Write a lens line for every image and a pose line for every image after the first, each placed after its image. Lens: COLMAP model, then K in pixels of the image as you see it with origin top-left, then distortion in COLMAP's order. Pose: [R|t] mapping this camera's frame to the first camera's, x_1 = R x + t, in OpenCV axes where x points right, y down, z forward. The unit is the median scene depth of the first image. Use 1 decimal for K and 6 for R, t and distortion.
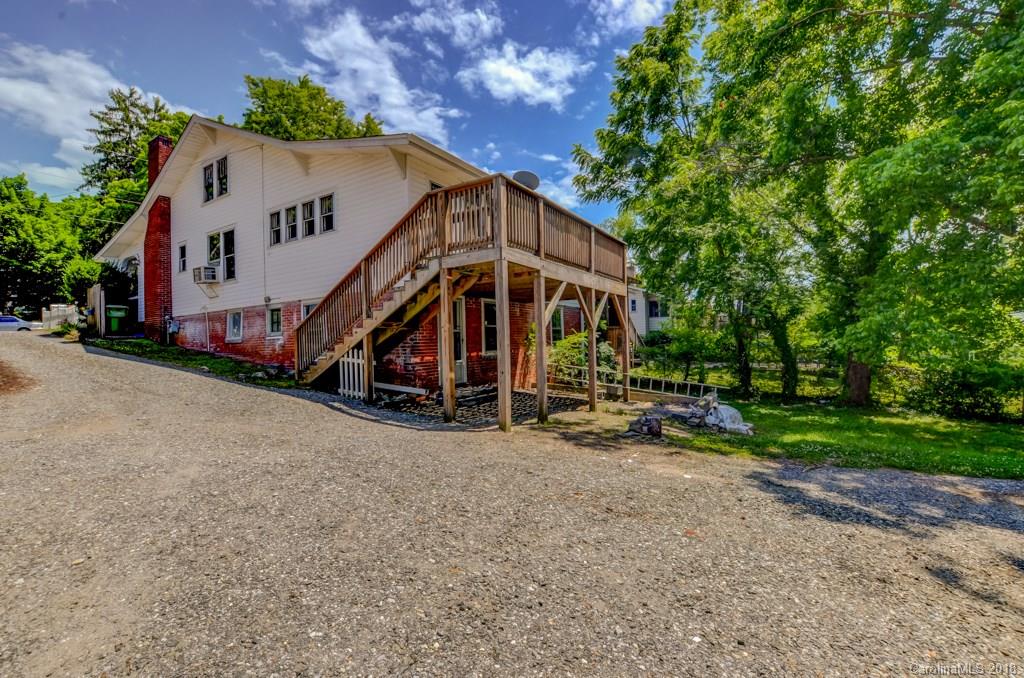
lens RADIAL K [[448.3, 0, 508.5], [0, 448.3, 342.3], [0, 0, 1]] dist [-0.029107, -0.000106]
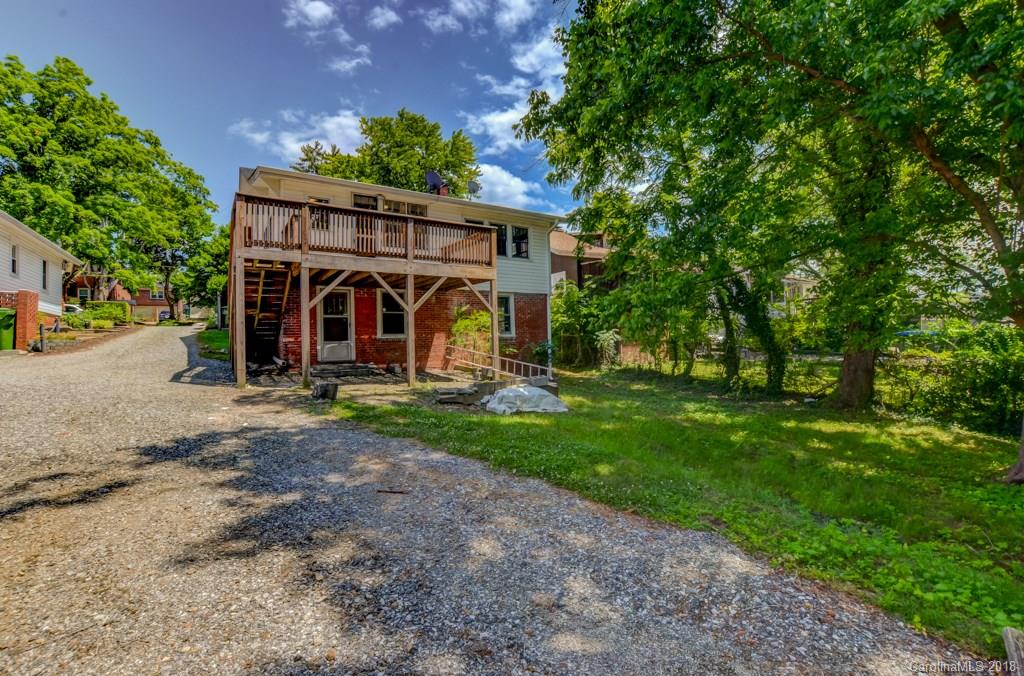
lens RADIAL K [[448.3, 0, 514.0], [0, 448.3, 345.2], [0, 0, 1]] dist [-0.029107, -0.000106]
pose [[0.906879, 0.002373, -0.421384, 0.246537], [0.005322, 0.999840, 0.017084, 0.010019], [0.421358, -0.017736, 0.906721, 0.031396]]
